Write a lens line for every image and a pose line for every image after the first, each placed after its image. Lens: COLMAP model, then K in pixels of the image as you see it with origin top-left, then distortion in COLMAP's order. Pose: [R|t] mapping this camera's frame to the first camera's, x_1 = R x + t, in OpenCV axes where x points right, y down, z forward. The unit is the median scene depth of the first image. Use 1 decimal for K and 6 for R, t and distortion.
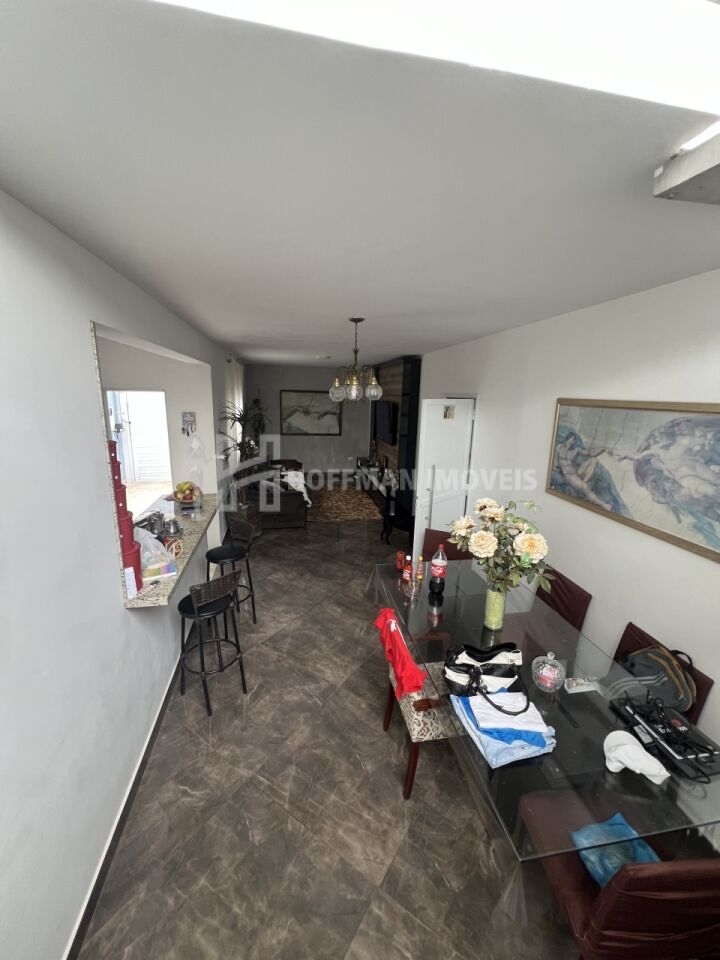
lens RADIAL K [[383.9, 0, 358.1], [0, 383.9, 480.6], [0, 0, 1]] dist [-0.003168, 0.001010]
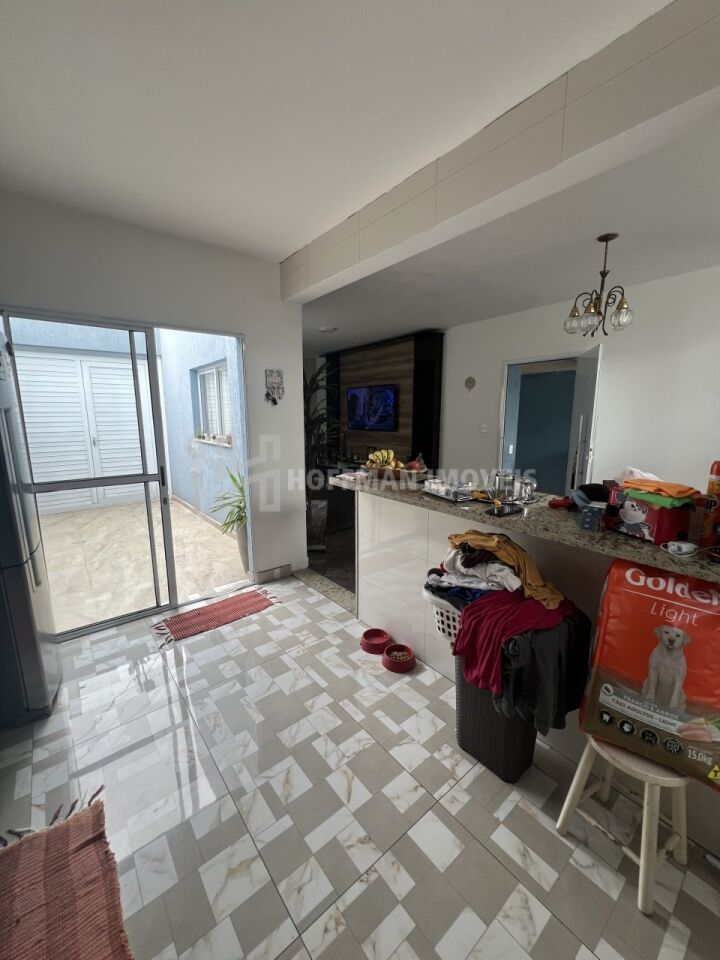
lens RADIAL K [[383.9, 0, 358.1], [0, 383.9, 480.6], [0, 0, 1]] dist [-0.003168, 0.001010]
pose [[0.883097, -0.112654, 0.455465, -0.420834], [0.135446, 0.990628, -0.017596, 0.031756], [-0.449215, 0.077230, 0.890080, 0.223803]]
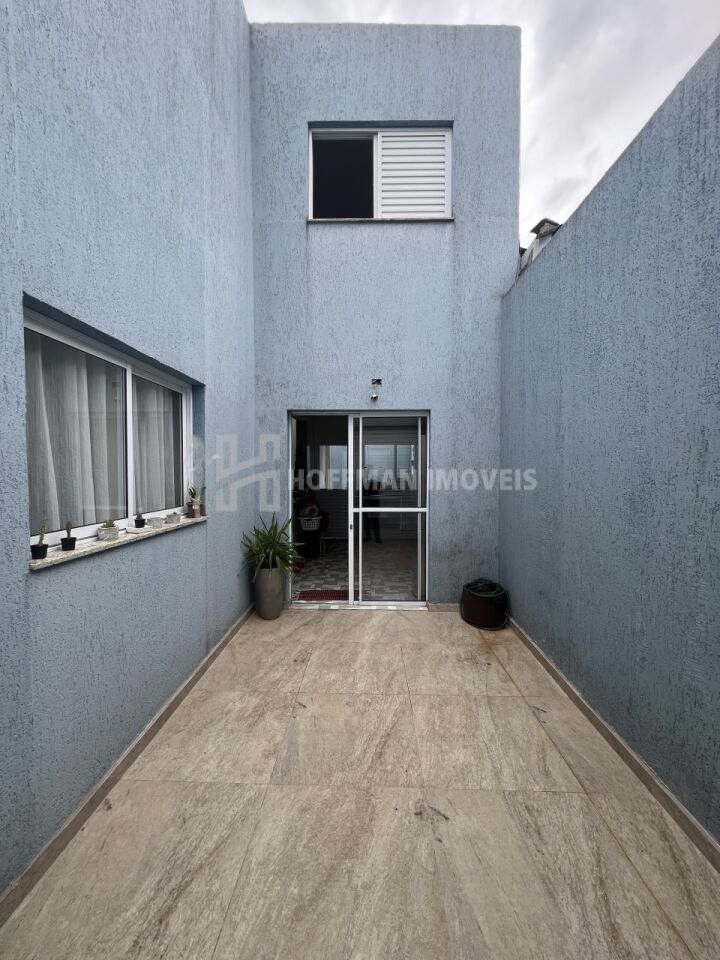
lens RADIAL K [[383.9, 0, 358.1], [0, 383.9, 480.6], [0, 0, 1]] dist [-0.003168, 0.001010]
pose [[-0.975714, -0.035785, 0.216106, -0.553173], [0.021072, 0.966657, 0.255208, -0.197926], [-0.218033, 0.253563, -0.942426, 1.196527]]
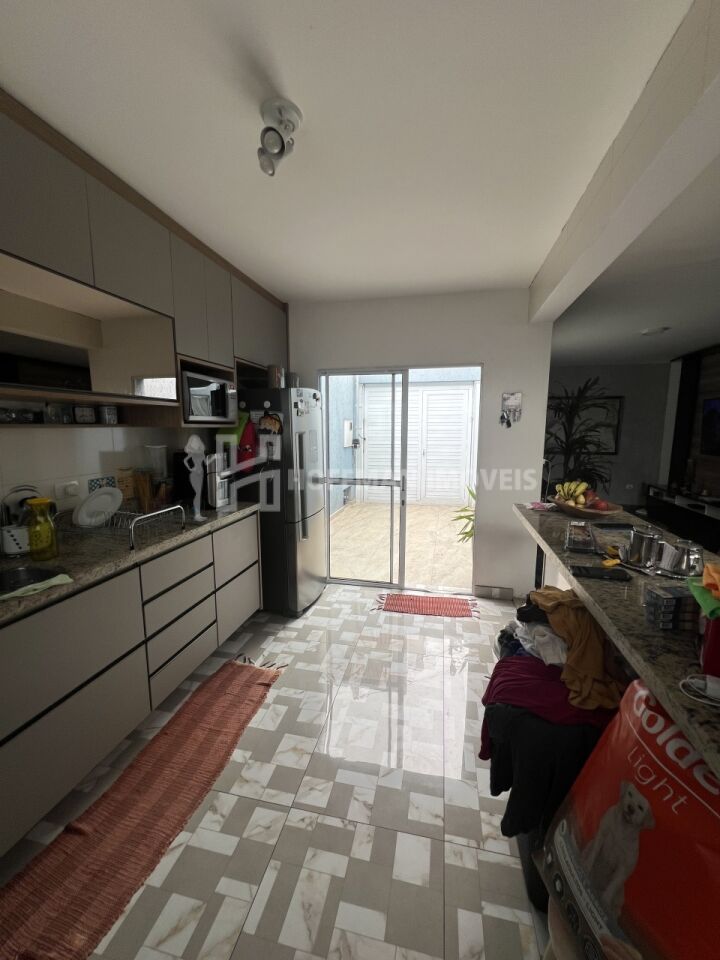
lens RADIAL K [[383.9, 0, 358.1], [0, 383.9, 480.6], [0, 0, 1]] dist [-0.003168, 0.001010]
pose [[0.917203, 0.025209, -0.397623, -0.273792], [-0.065302, 0.994012, -0.087615, 0.037755], [0.393033, 0.106326, 0.913356, 0.180035]]
